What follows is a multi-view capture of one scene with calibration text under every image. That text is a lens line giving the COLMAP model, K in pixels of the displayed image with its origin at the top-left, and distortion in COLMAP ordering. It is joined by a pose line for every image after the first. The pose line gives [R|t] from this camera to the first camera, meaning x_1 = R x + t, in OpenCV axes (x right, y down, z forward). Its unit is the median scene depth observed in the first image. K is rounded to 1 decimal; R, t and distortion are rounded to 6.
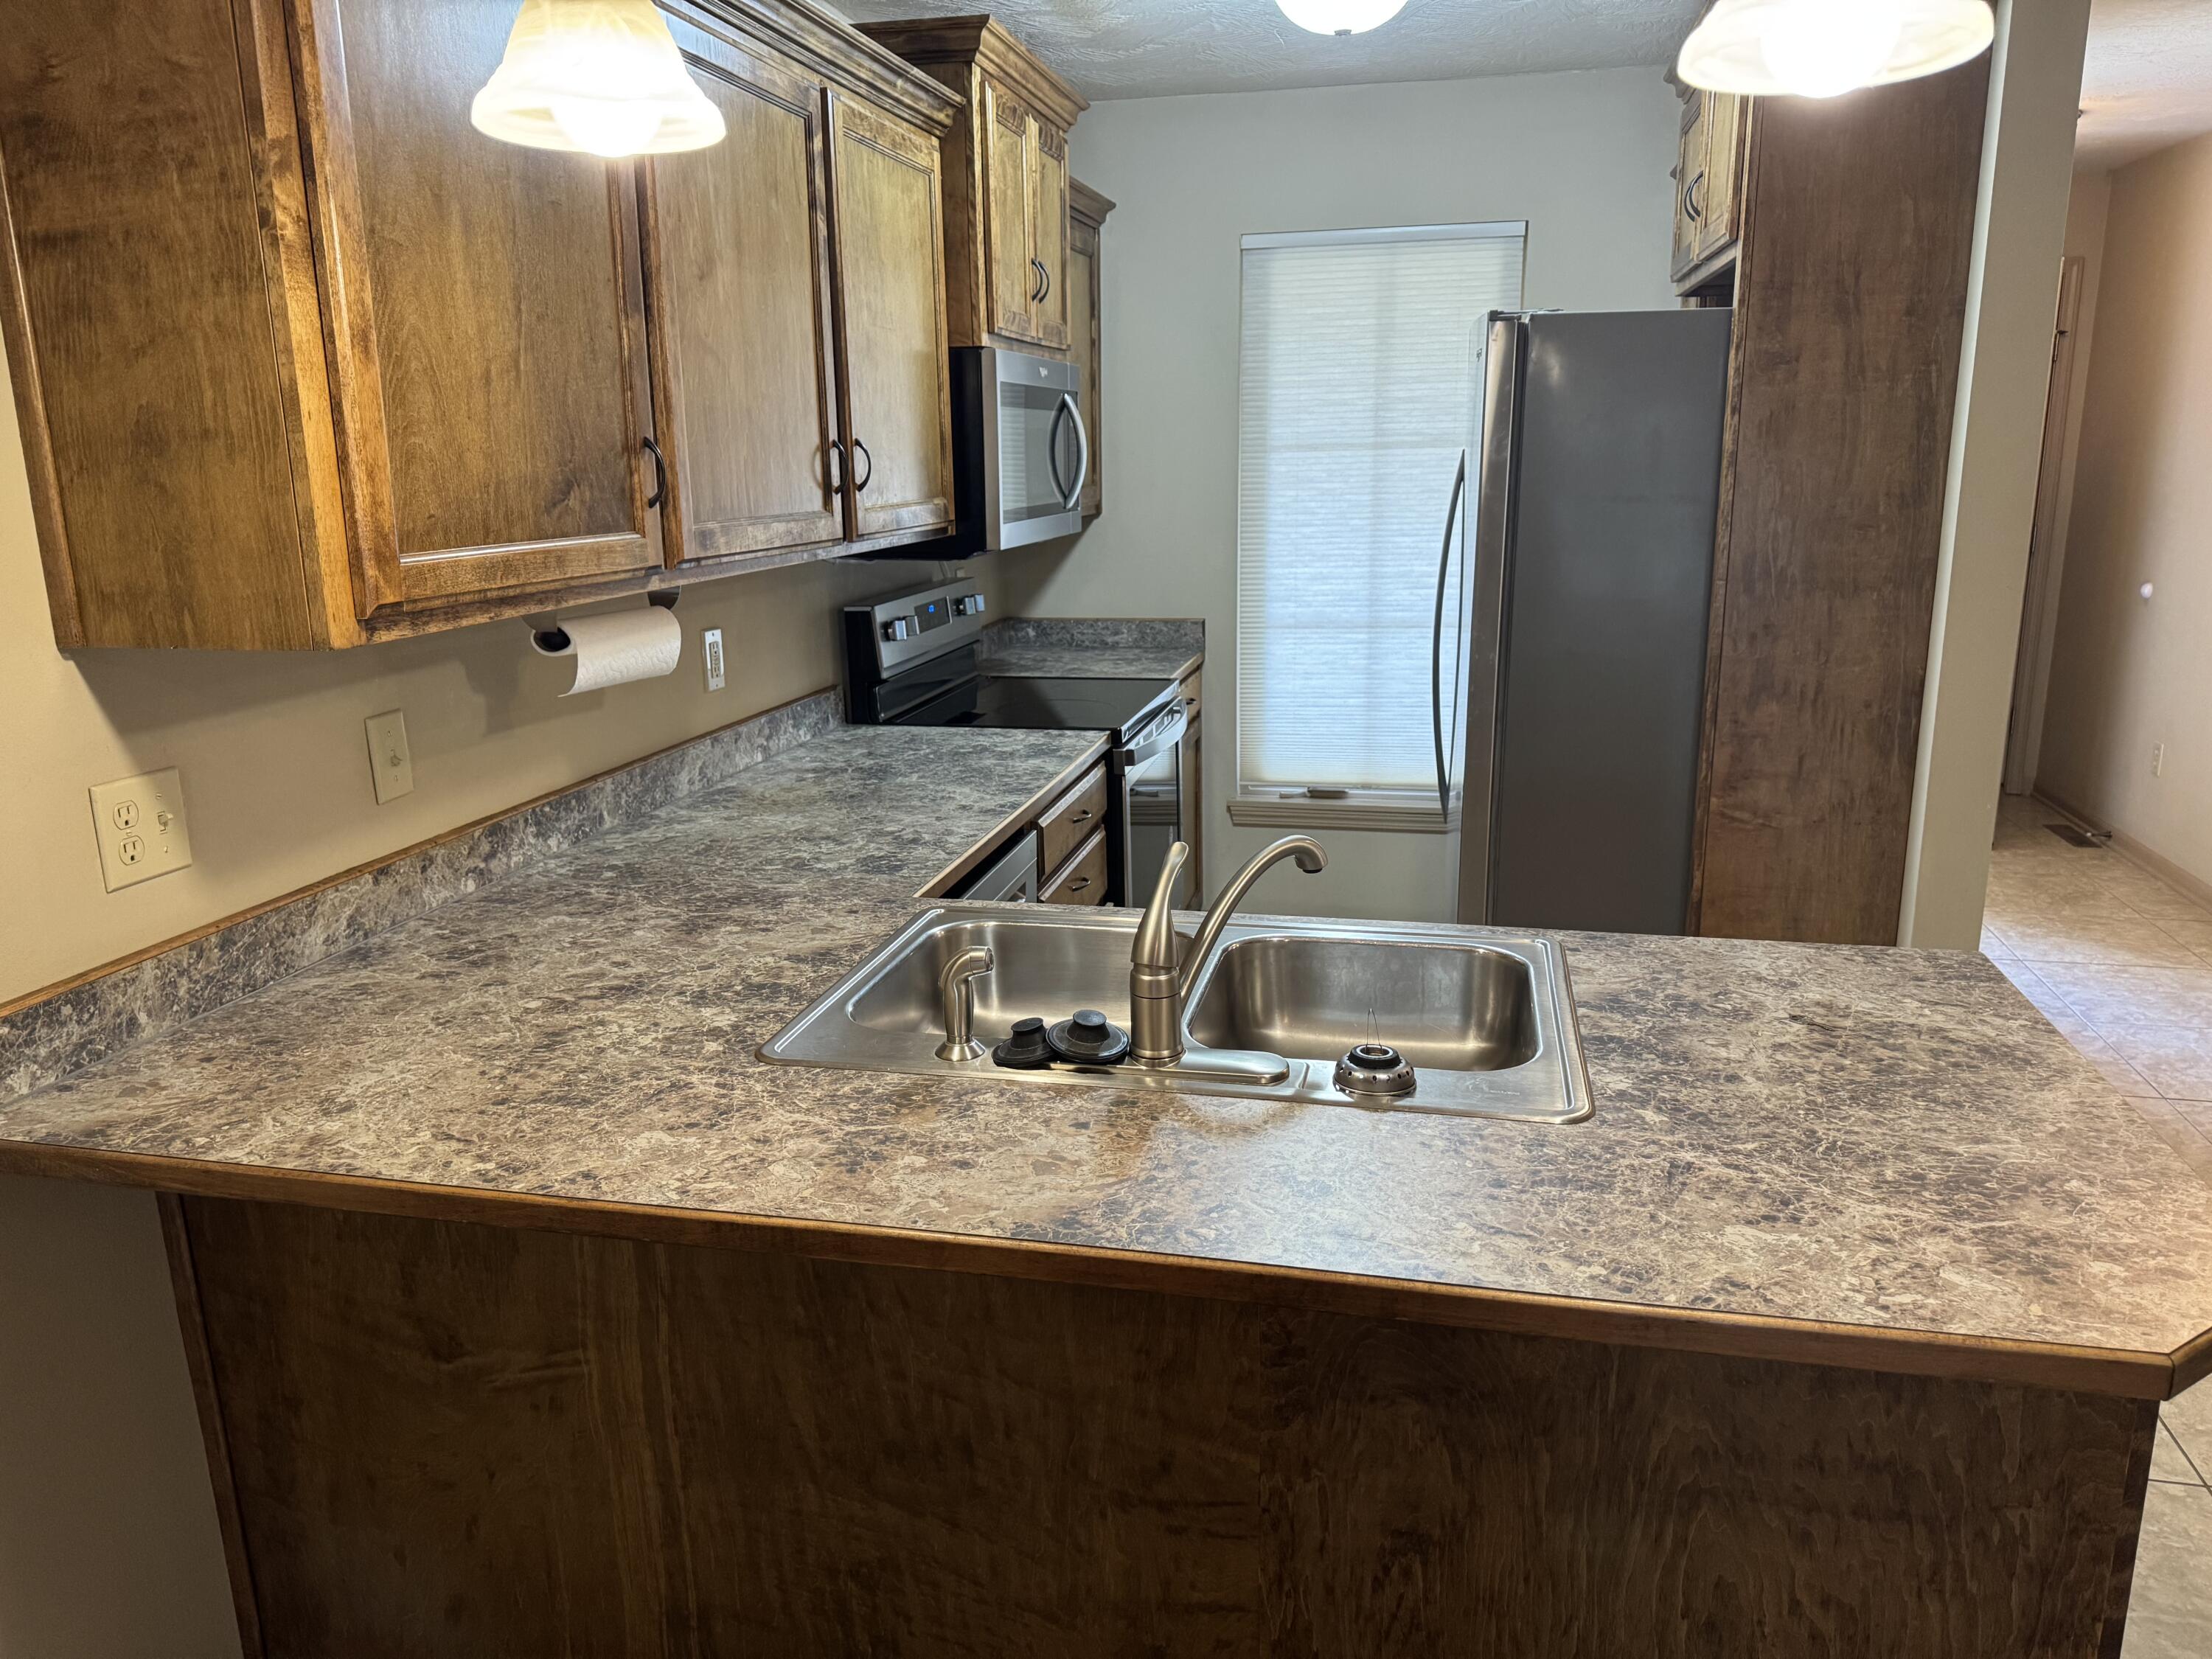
lens RADIAL K [[1563.8, 0, 1155.9], [0, 1563.8, 796.3], [0, 0, 1]] dist [0.055112, -0.055014]
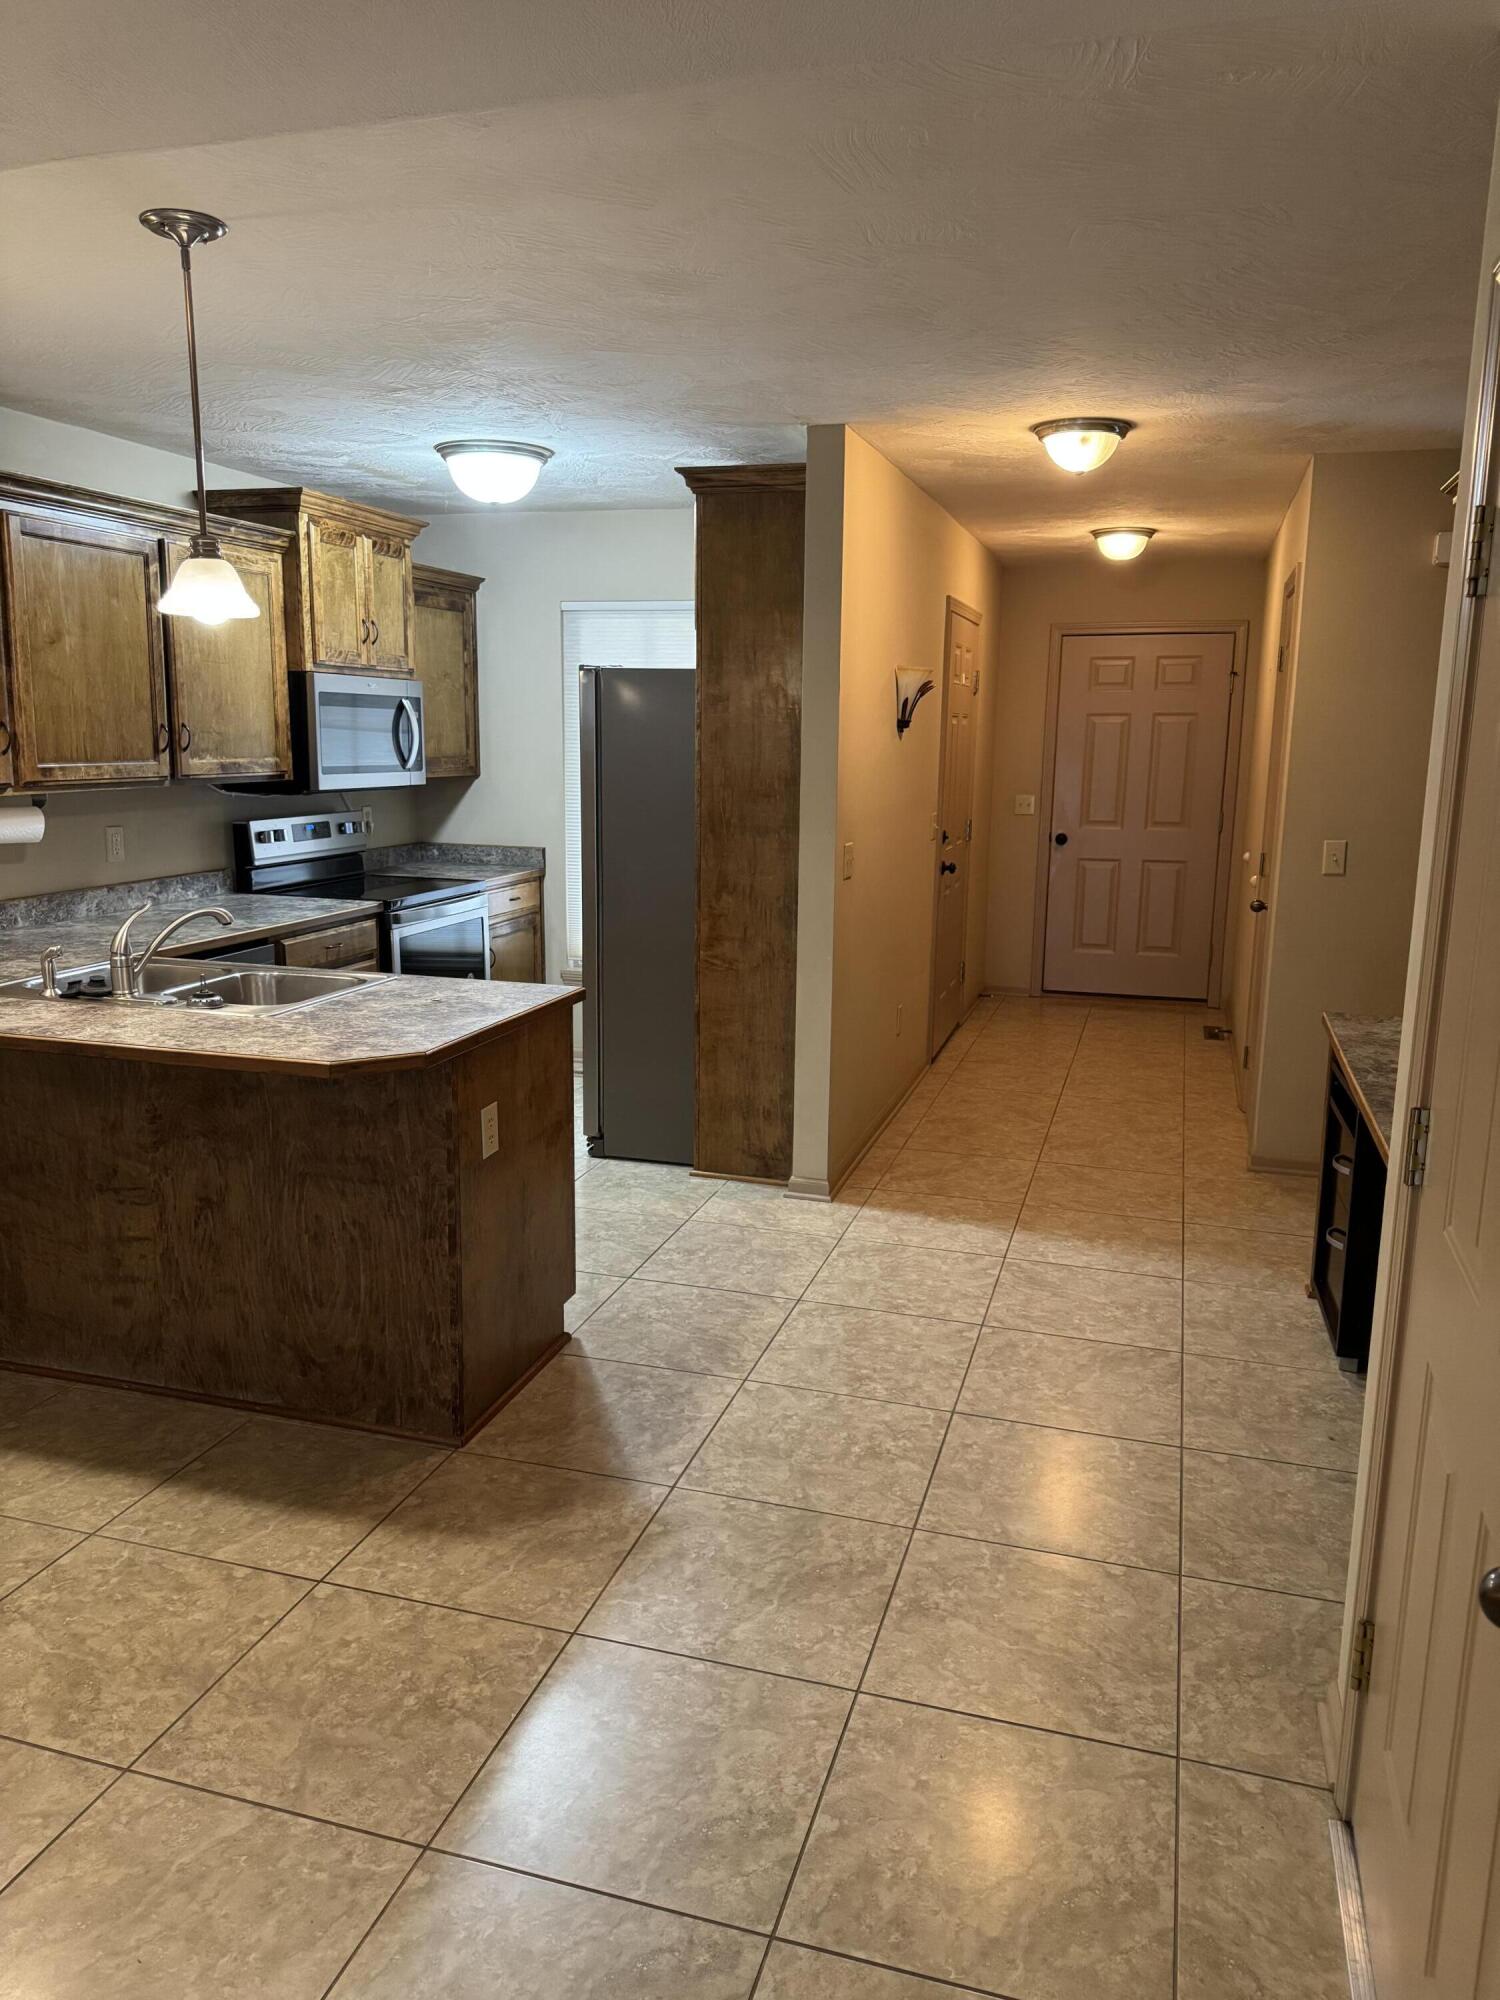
lens RADIAL K [[1413.9, 0, 797.6], [0, 1413.9, 969.2], [0, 0, 1]] dist [0.055112, -0.055014]
pose [[0.997439, 0.042832, -0.057276, 0.595533], [-0.045688, 0.997728, -0.049506, 0.099759], [0.055025, 0.051996, 0.997130, -0.562653]]
